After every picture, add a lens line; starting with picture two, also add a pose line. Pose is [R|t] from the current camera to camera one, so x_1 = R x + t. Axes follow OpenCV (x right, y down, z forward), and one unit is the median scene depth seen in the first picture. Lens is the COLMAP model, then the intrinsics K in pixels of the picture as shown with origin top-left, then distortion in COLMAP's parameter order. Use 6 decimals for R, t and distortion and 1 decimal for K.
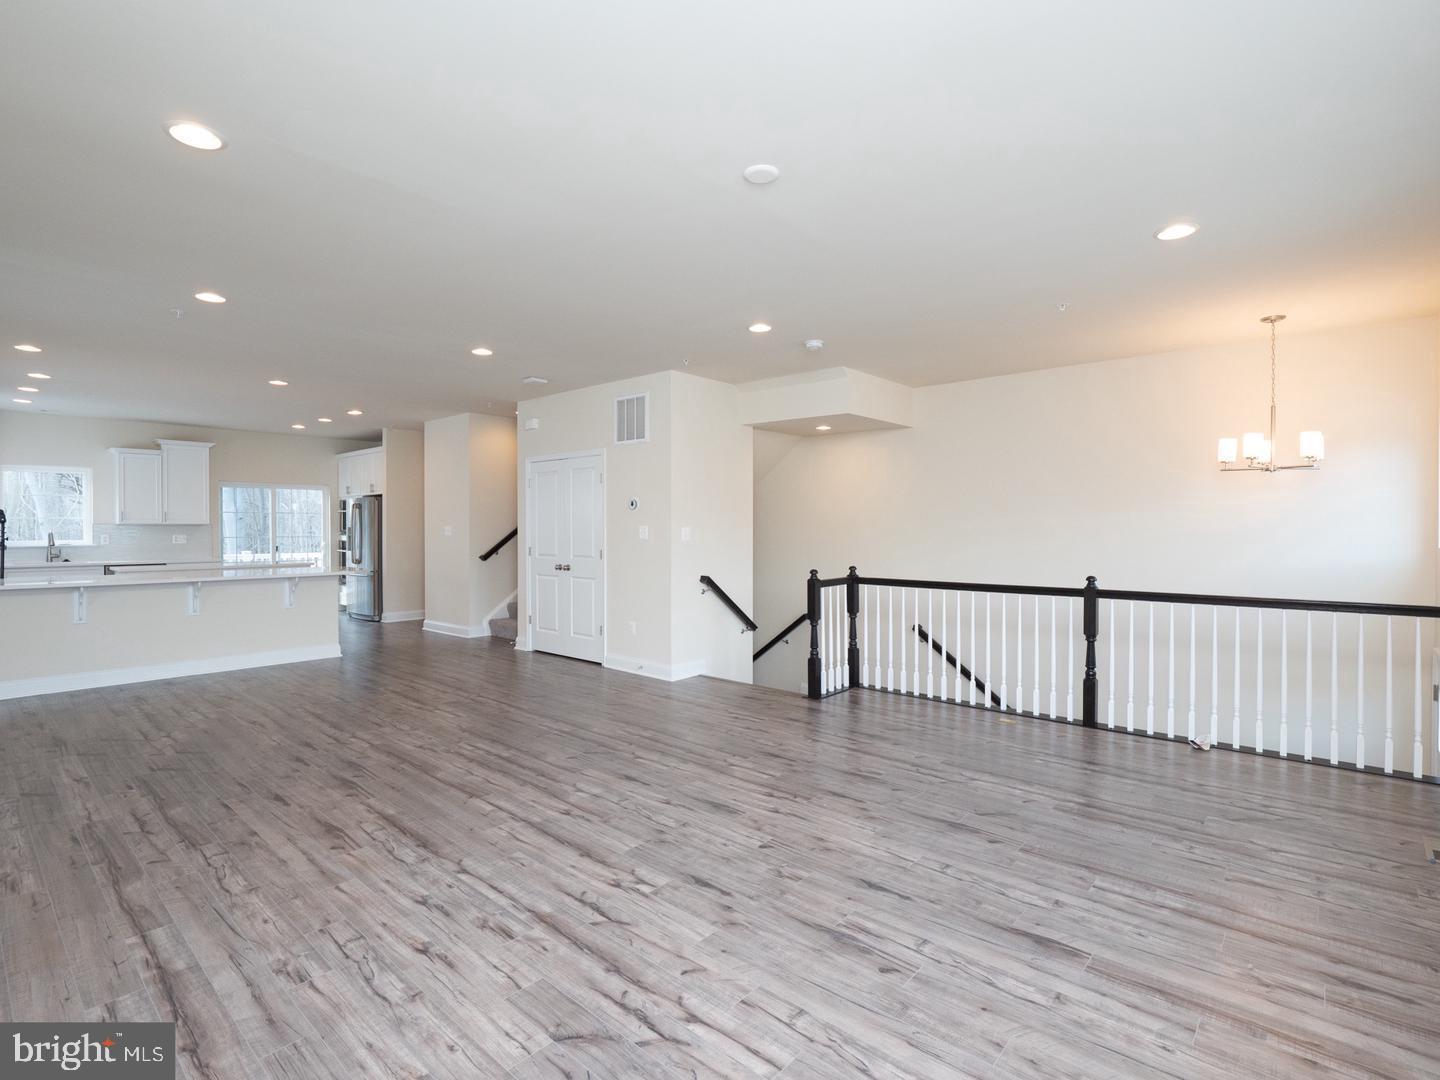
lens RADIAL K [[703.6, 0, 721.6], [0, 703.6, 533.4], [0, 0, 1]] dist [-0.005441, -0.005913]
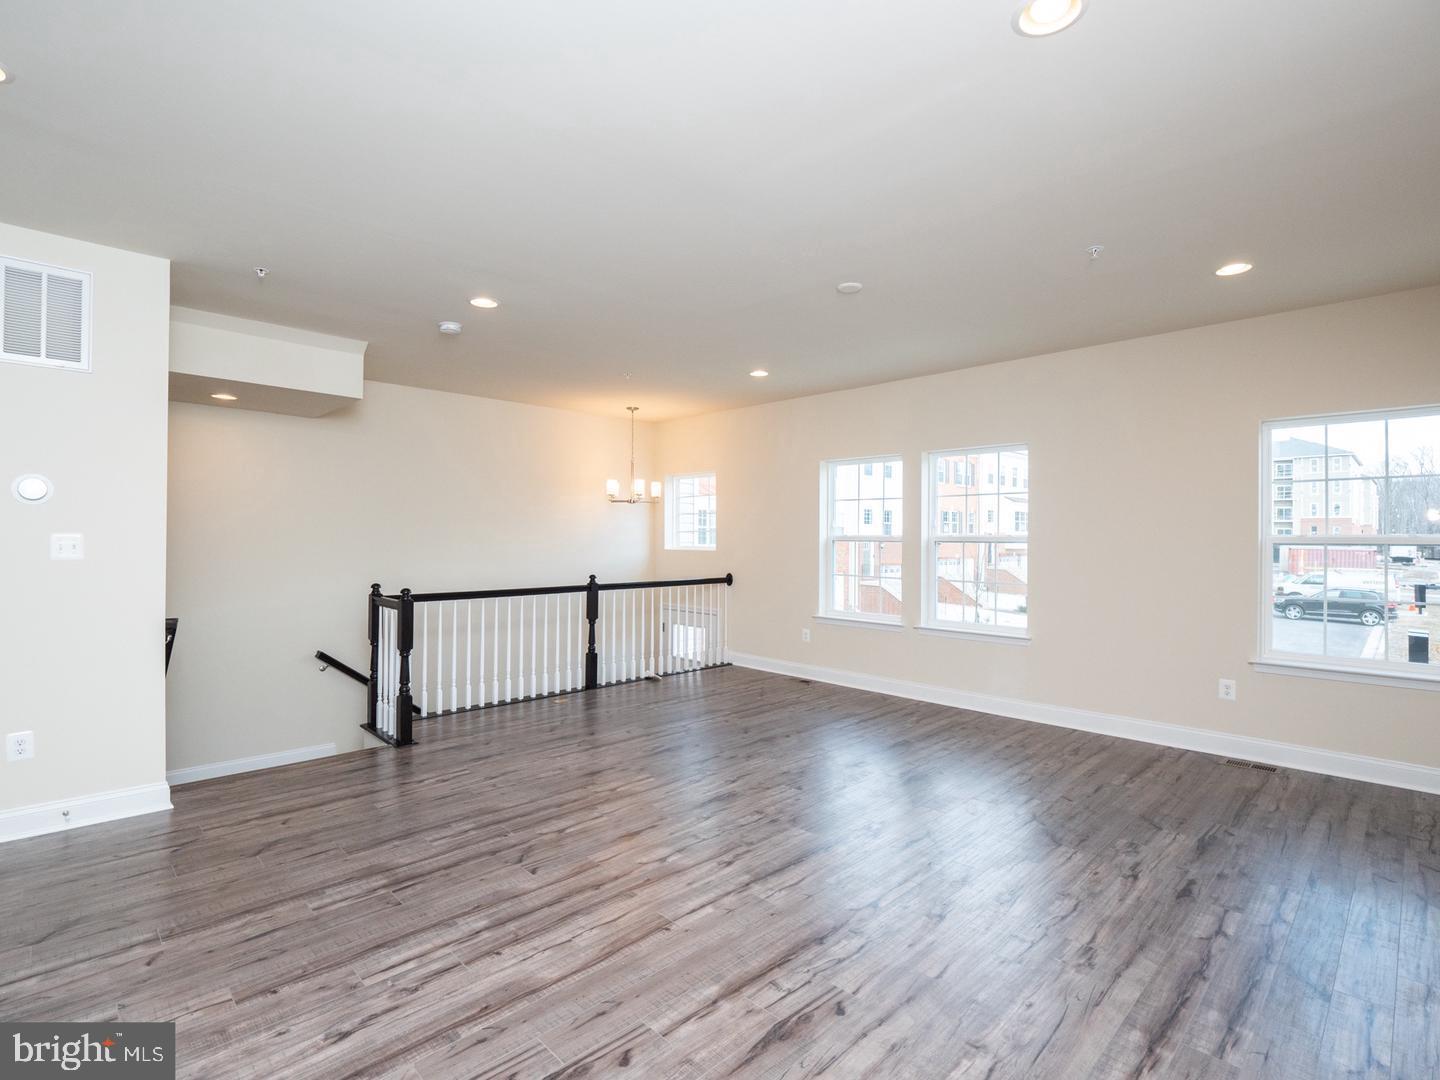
lens RADIAL K [[703.6, 0, 721.6], [0, 703.6, 533.4], [0, 0, 1]] dist [-0.005441, -0.005913]
pose [[0.065836, 0.006228, 0.997811, -1.129574], [0.005095, 0.999965, -0.006577, -0.009551], [-0.997817, 0.005517, 0.065802, 0.971341]]
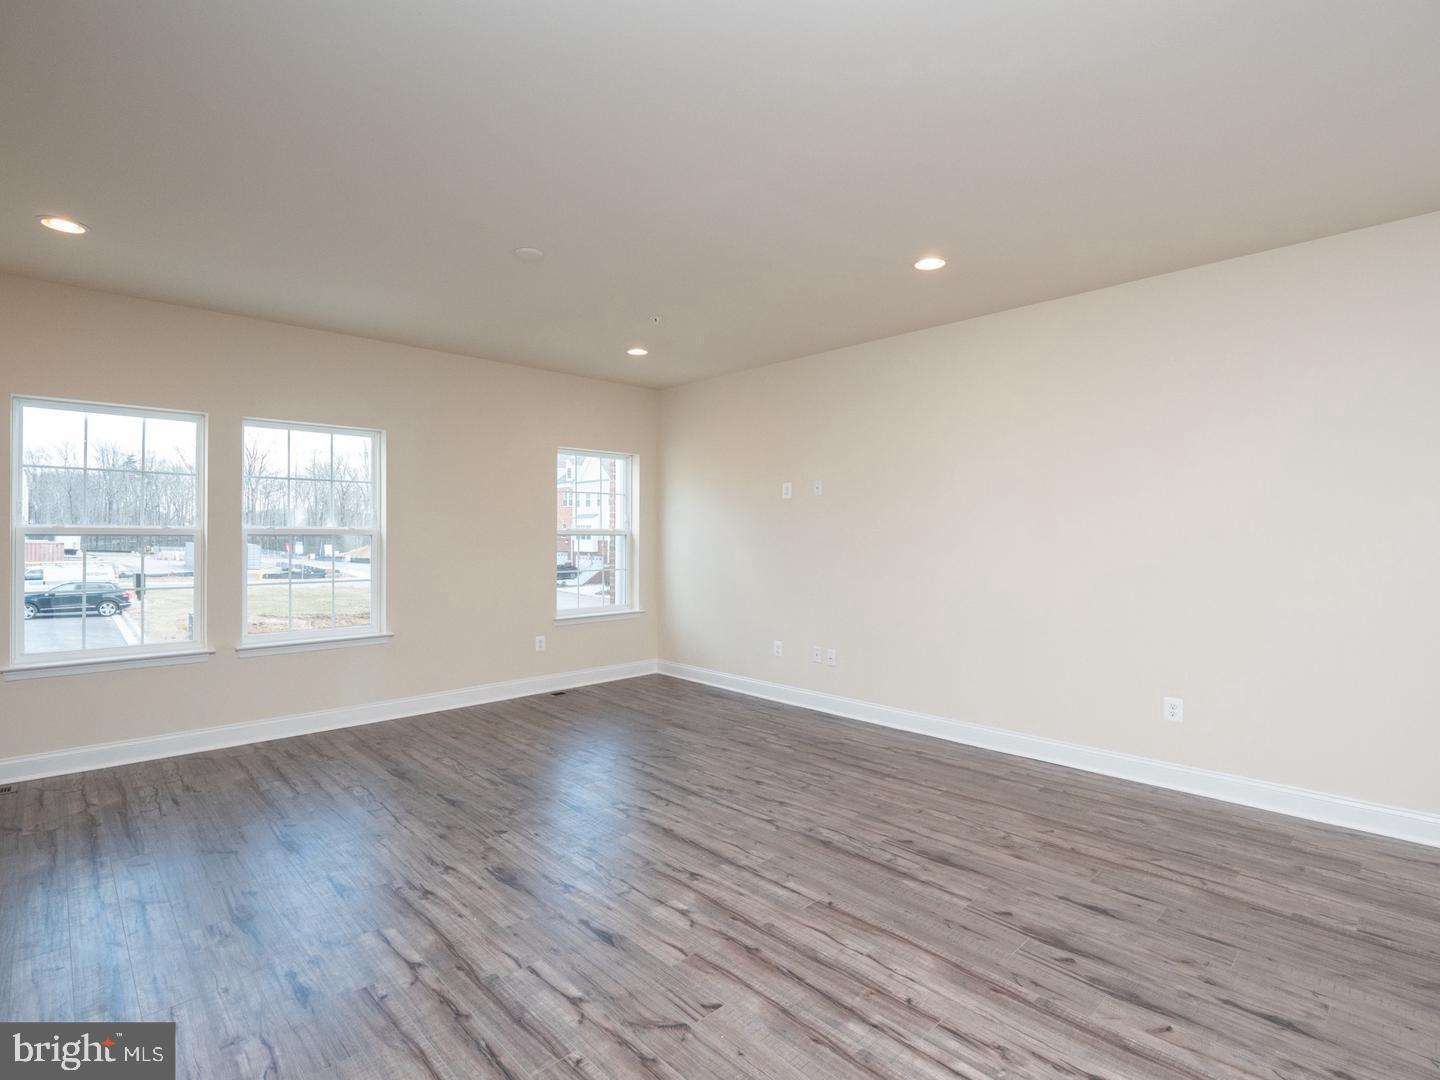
lens RADIAL K [[703.6, 0, 721.6], [0, 703.6, 533.4], [0, 0, 1]] dist [-0.005441, -0.005913]
pose [[-0.996753, -0.000970, 0.080509, -0.327831], [-0.000239, 0.999959, 0.009099, -0.015069], [-0.080515, 0.009050, -0.996712, 1.869648]]
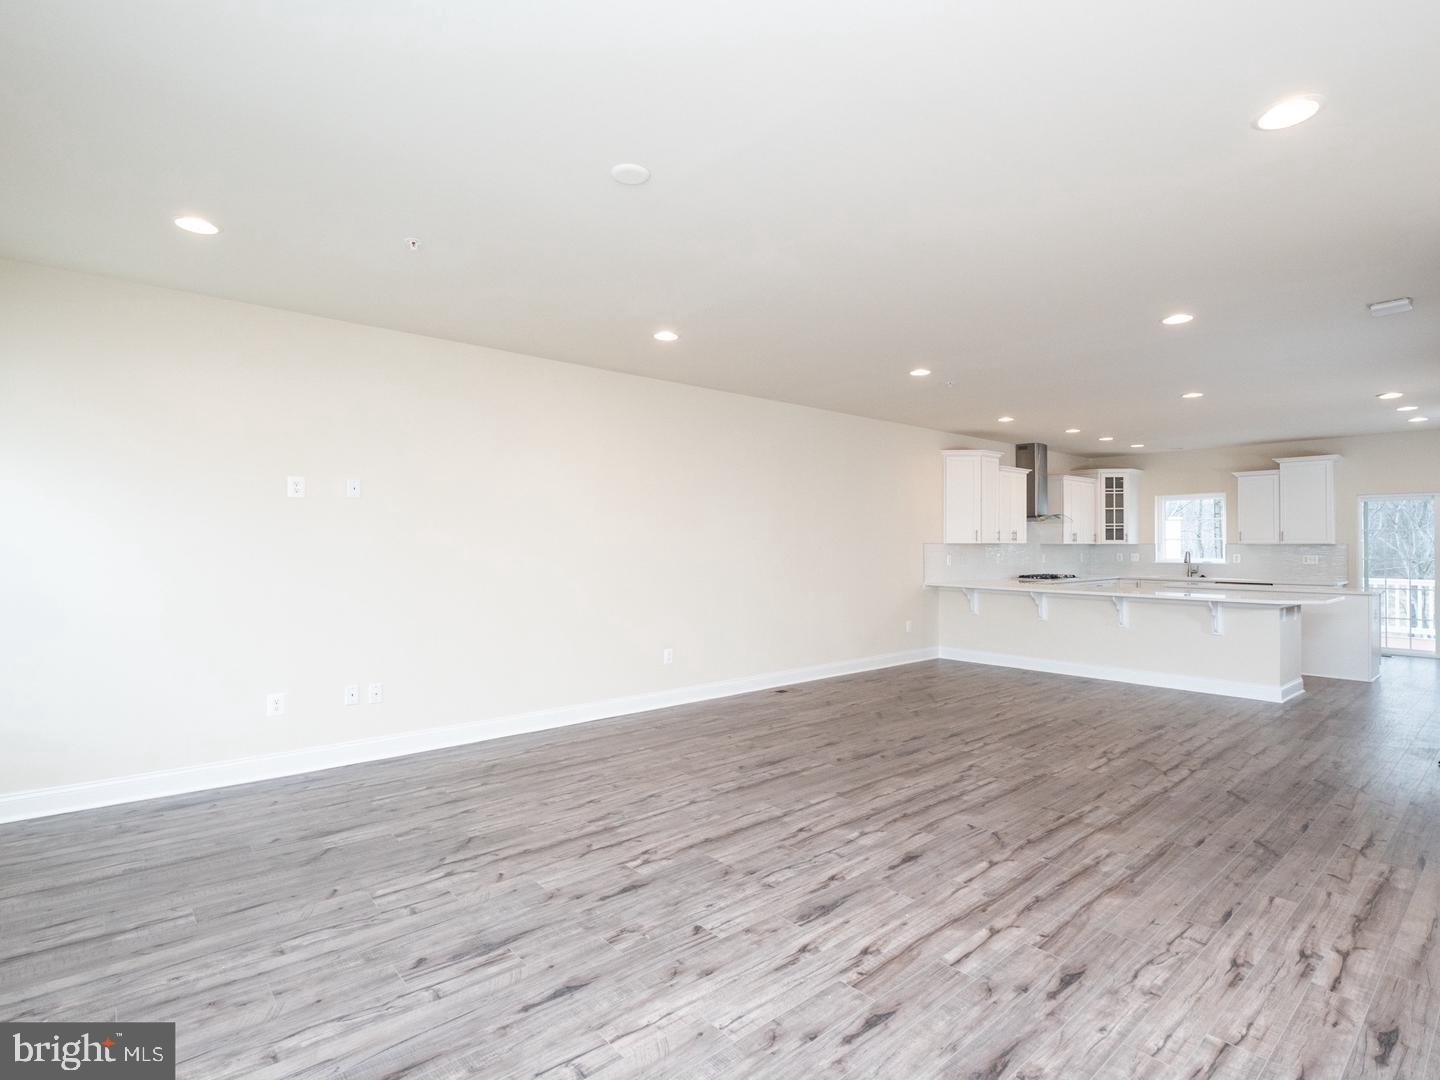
lens RADIAL K [[729.5, 0, 710.4], [0, 729.5, 541.6], [0, 0, 1]] dist [-0.001865, -0.007171]
pose [[-0.143567, -0.004361, -0.989631, 0.817002], [-0.013276, 0.999909, -0.002481, 0.003449], [0.989552, 0.012783, -0.143612, 1.039366]]
